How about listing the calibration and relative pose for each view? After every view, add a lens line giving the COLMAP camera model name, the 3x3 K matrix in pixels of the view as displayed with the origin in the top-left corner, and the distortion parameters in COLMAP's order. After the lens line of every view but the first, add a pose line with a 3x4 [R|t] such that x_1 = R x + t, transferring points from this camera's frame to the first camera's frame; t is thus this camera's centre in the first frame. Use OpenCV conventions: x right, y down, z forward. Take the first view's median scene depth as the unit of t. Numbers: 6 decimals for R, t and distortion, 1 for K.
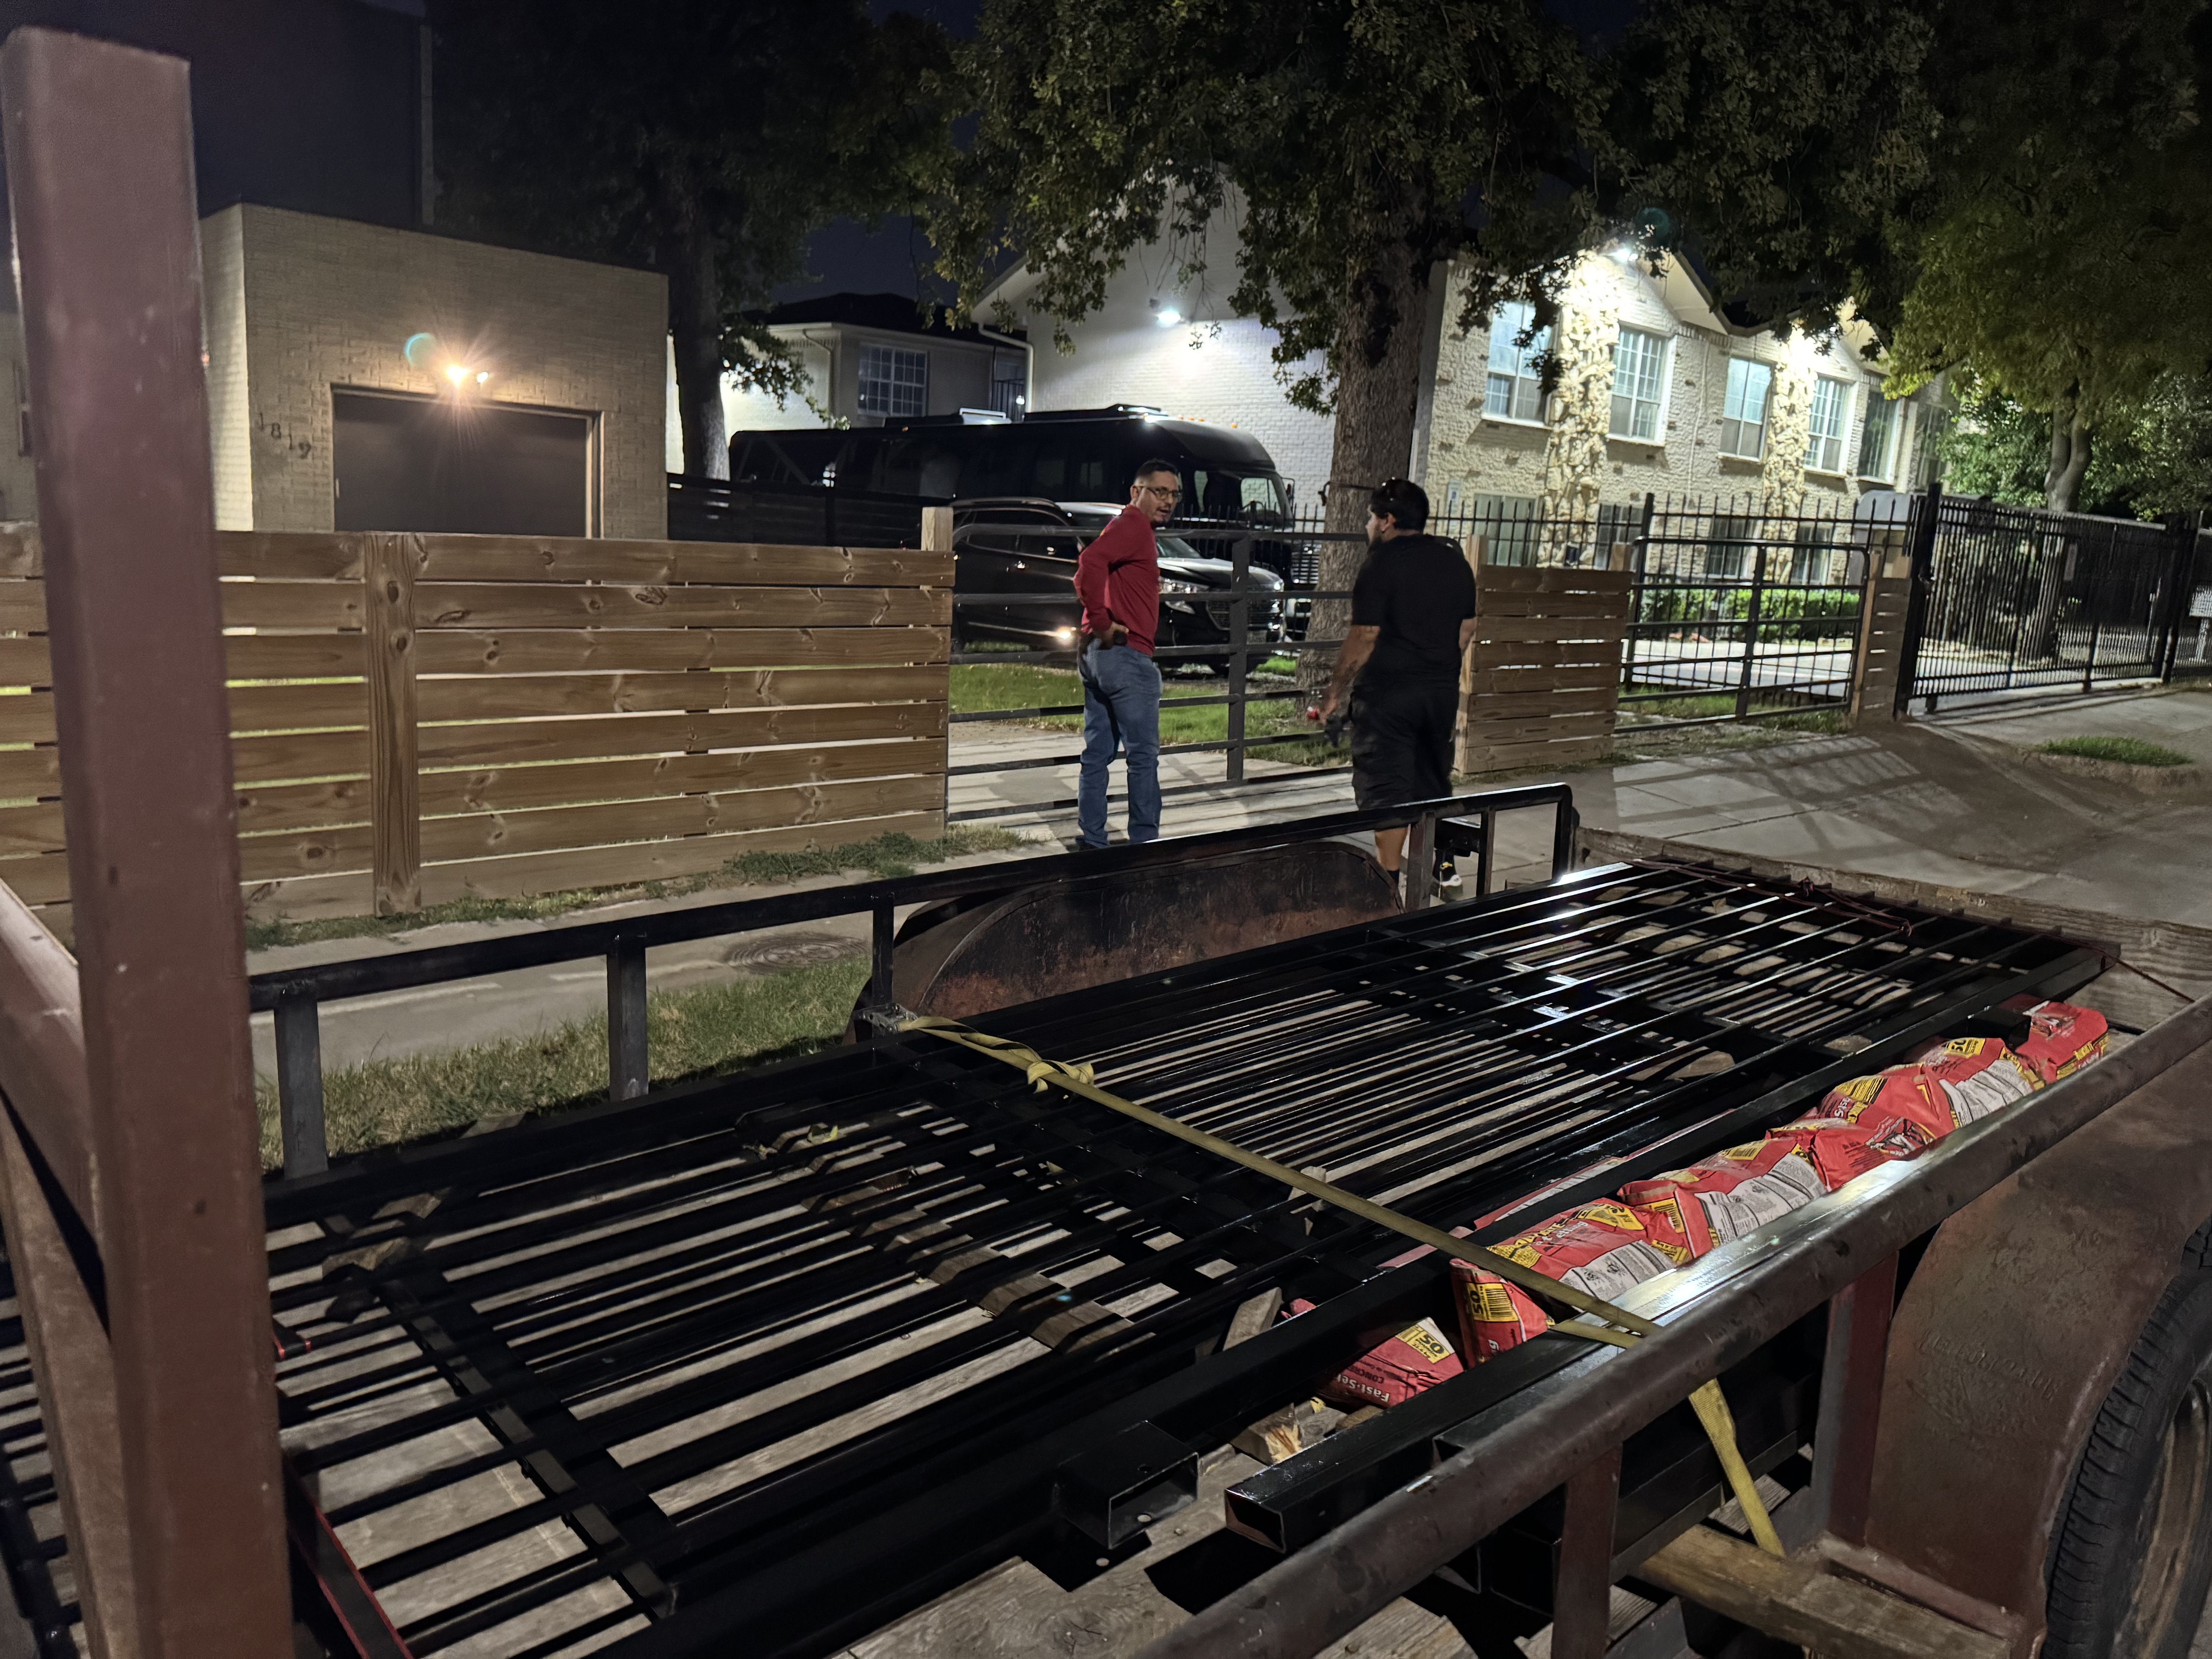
lens RADIAL K [[1533.7, 0, 1100.6], [0, 1533.7, 831.7], [0, 0, 1]] dist [0.053813, -0.045630]
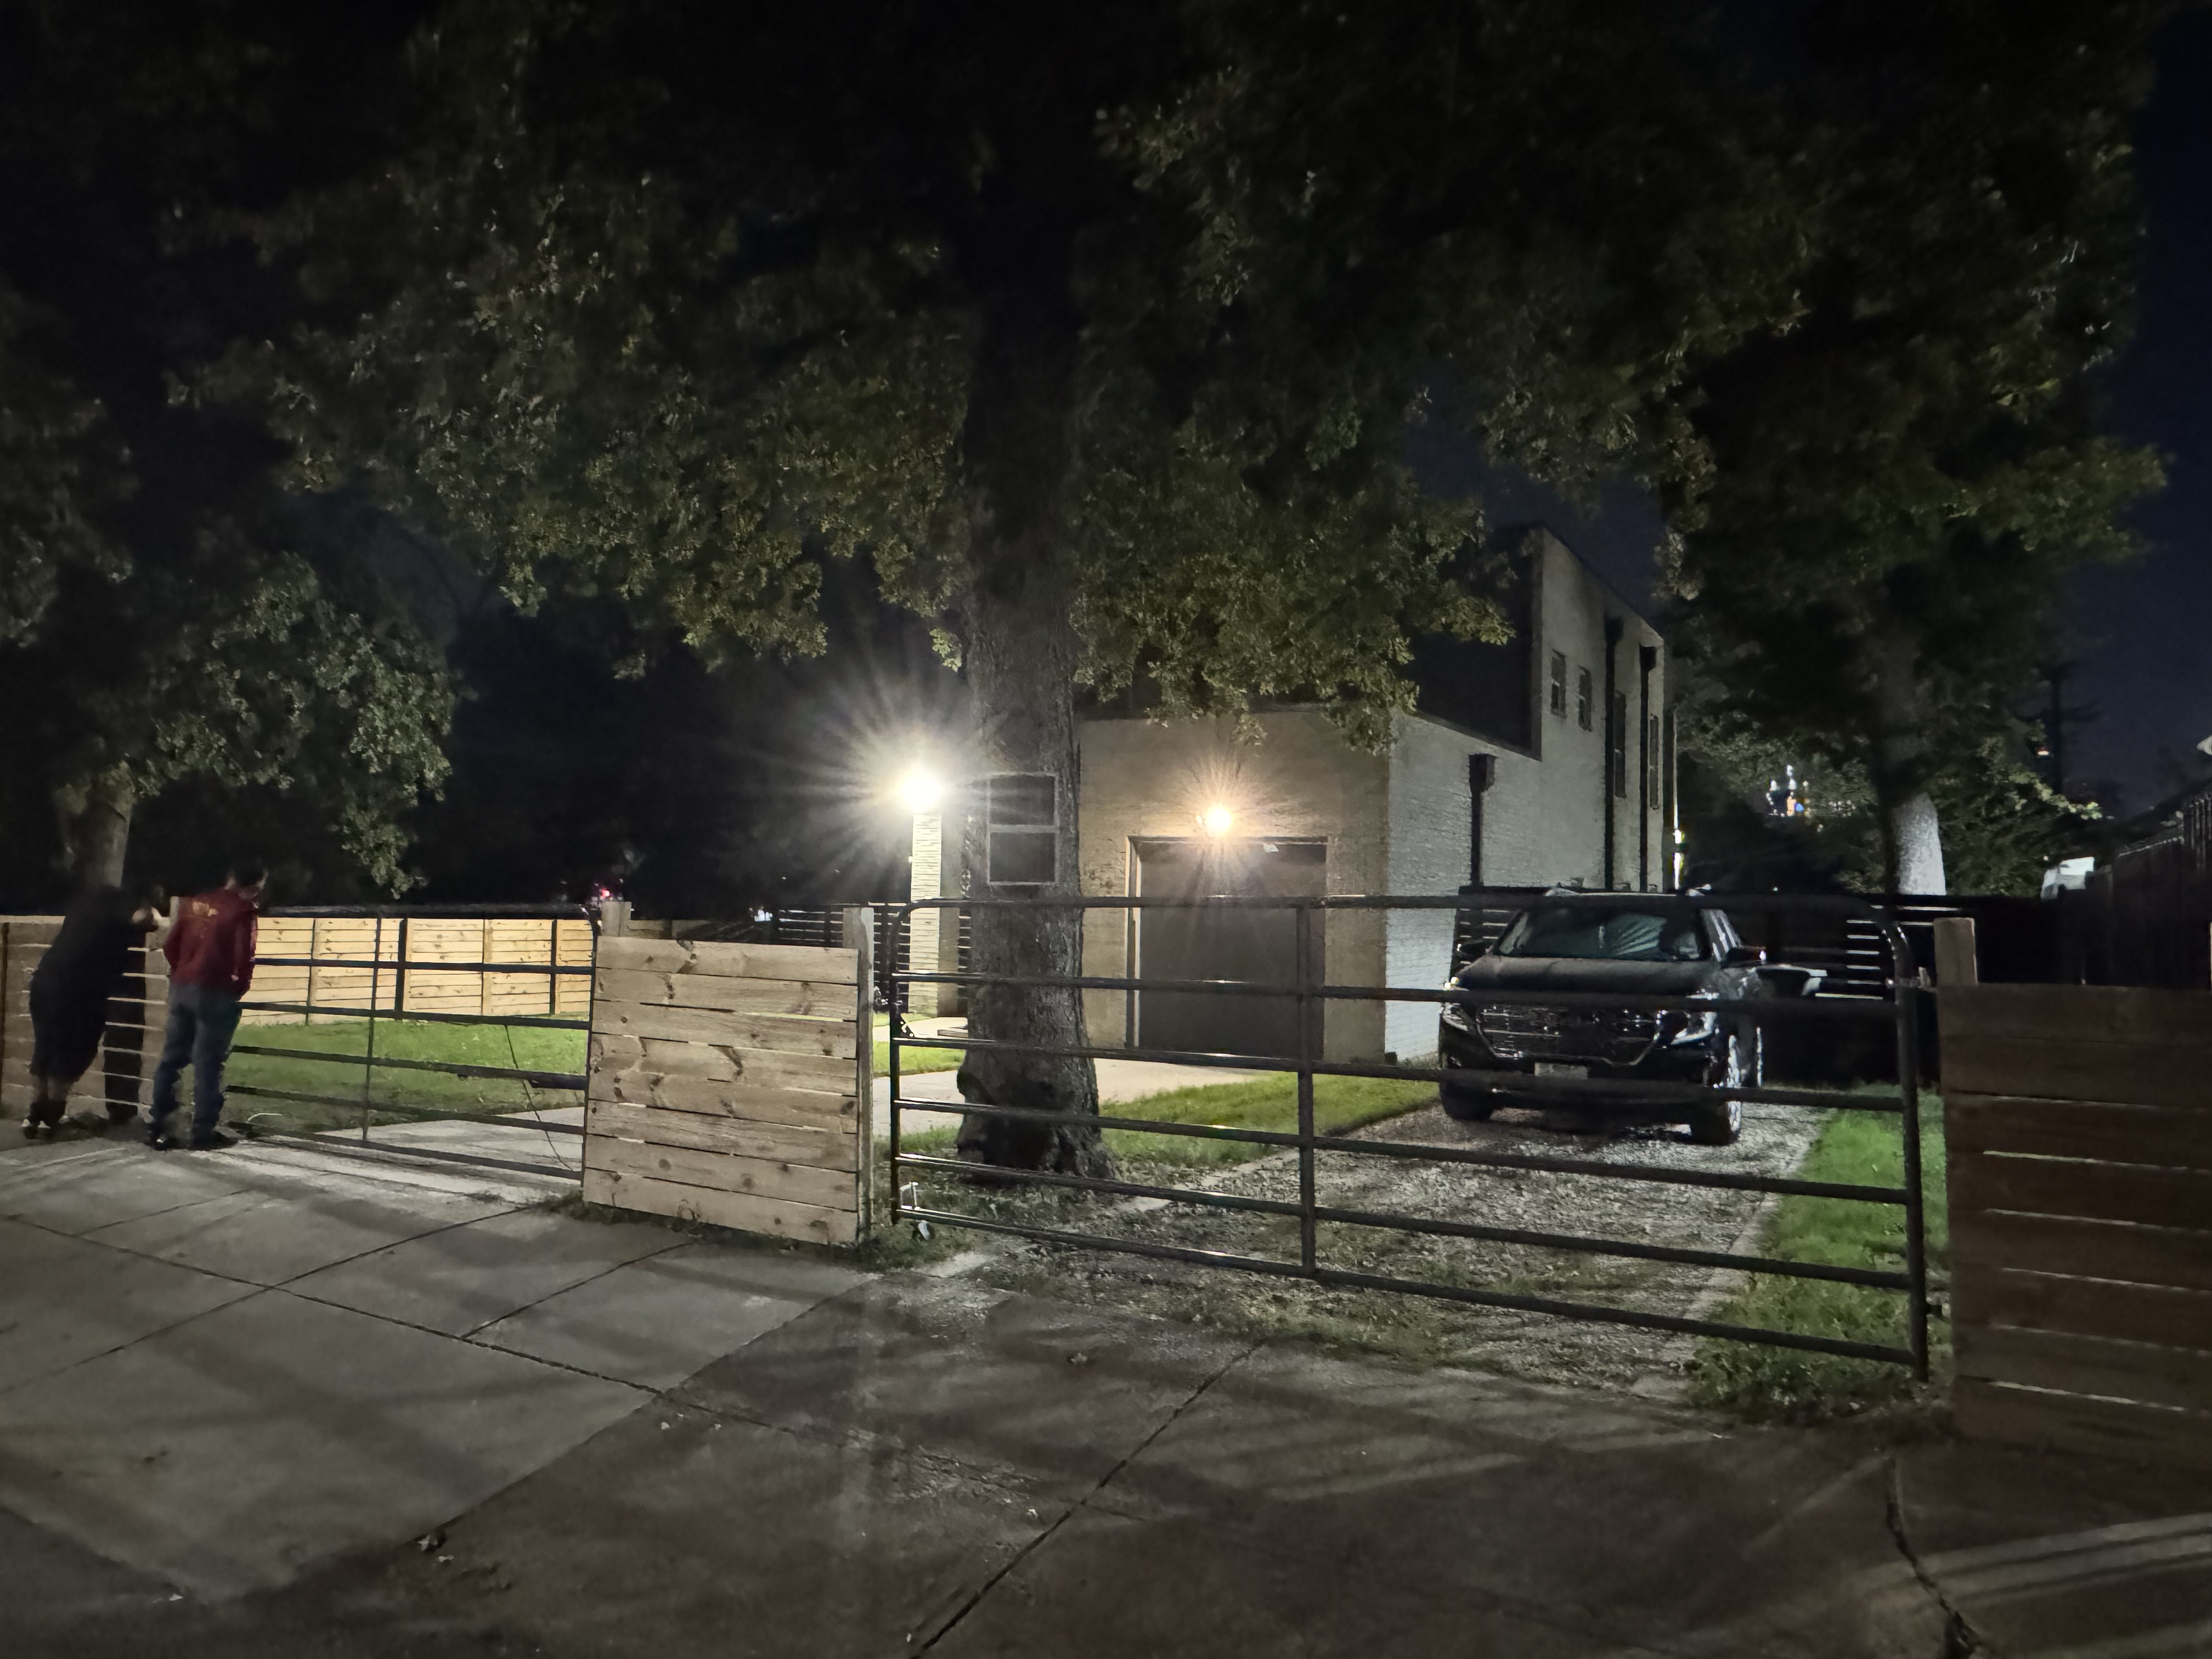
lens RADIAL K [[1408.1, 0, 1090.3], [0, 1408.1, 825.4], [0, 0, 1]] dist [-0.006629, 0.002998]
pose [[0.307210, -0.071049, -0.948986, 0.625527], [-0.174183, 0.976165, -0.129471, -0.131868], [0.935565, 0.205072, 0.287512, 0.600296]]
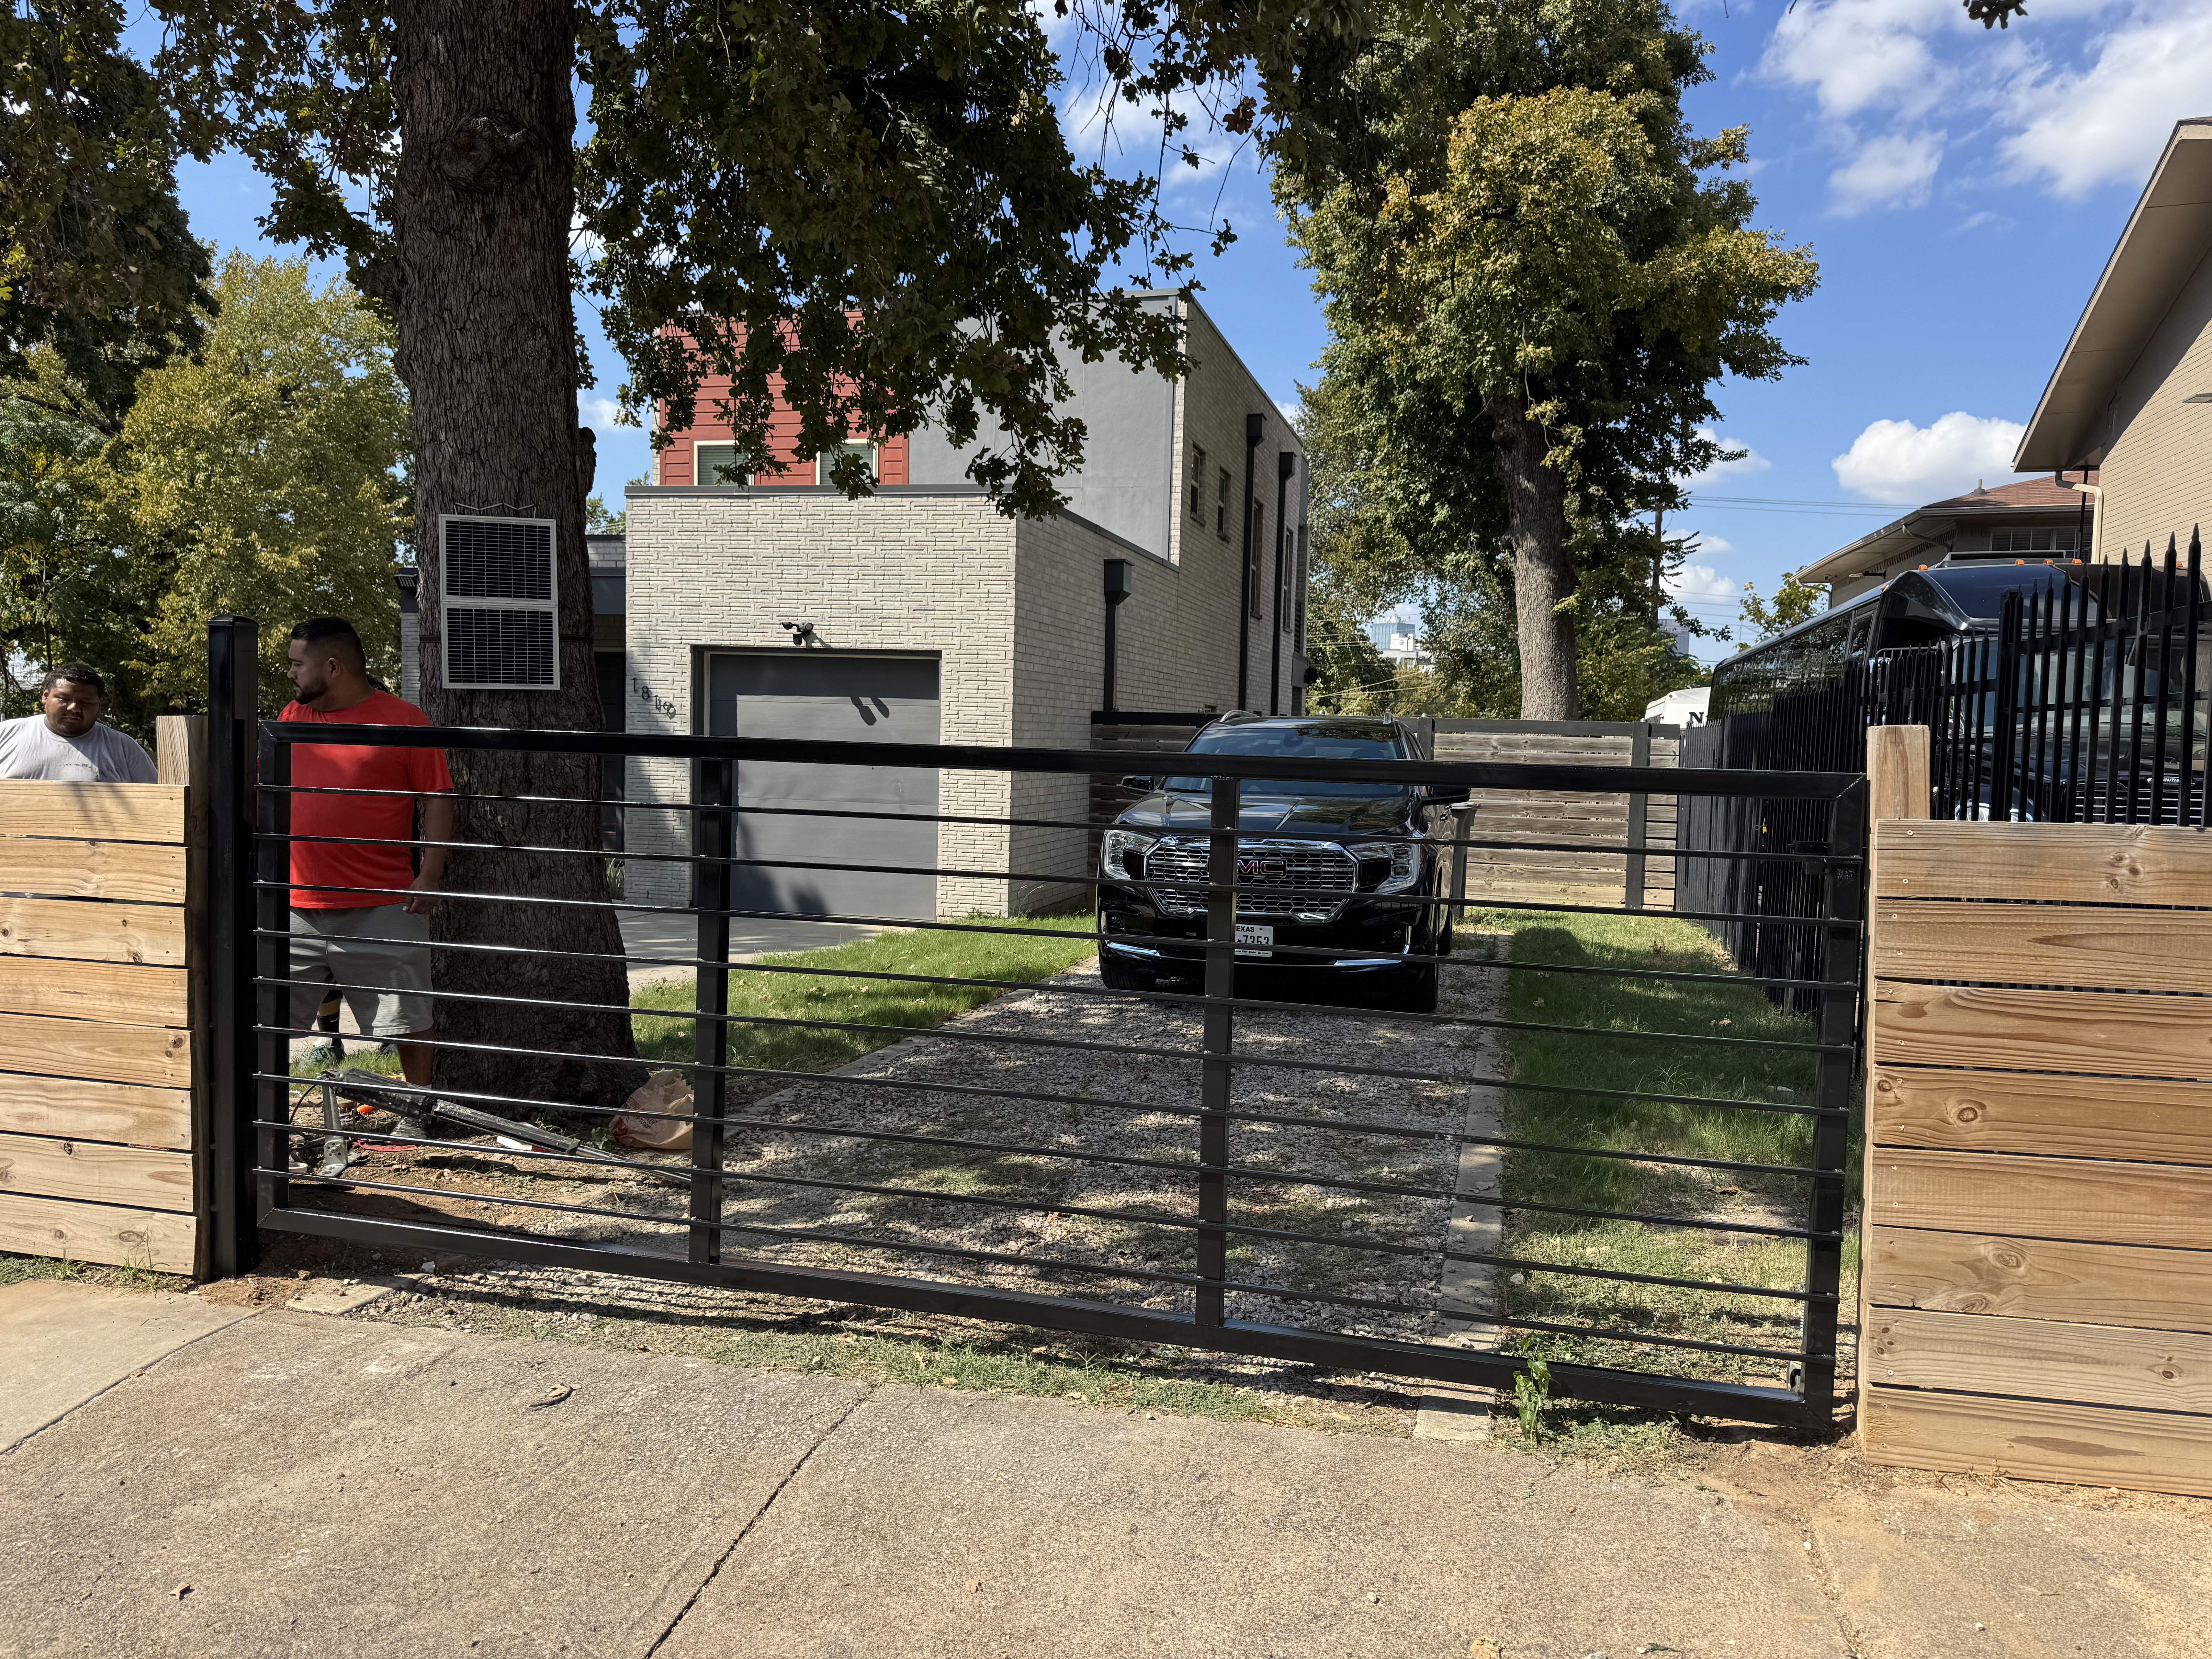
lens RADIAL K [[1533.7, 0, 1106.5], [0, 1533.7, 832.2], [0, 0, 1]] dist [0.053813, -0.045630]
pose [[0.557669, 0.033852, -0.829373, 0.531225], [-0.148441, 0.987128, -0.059520, -0.137274], [0.816682, 0.156305, 0.555516, 0.642710]]
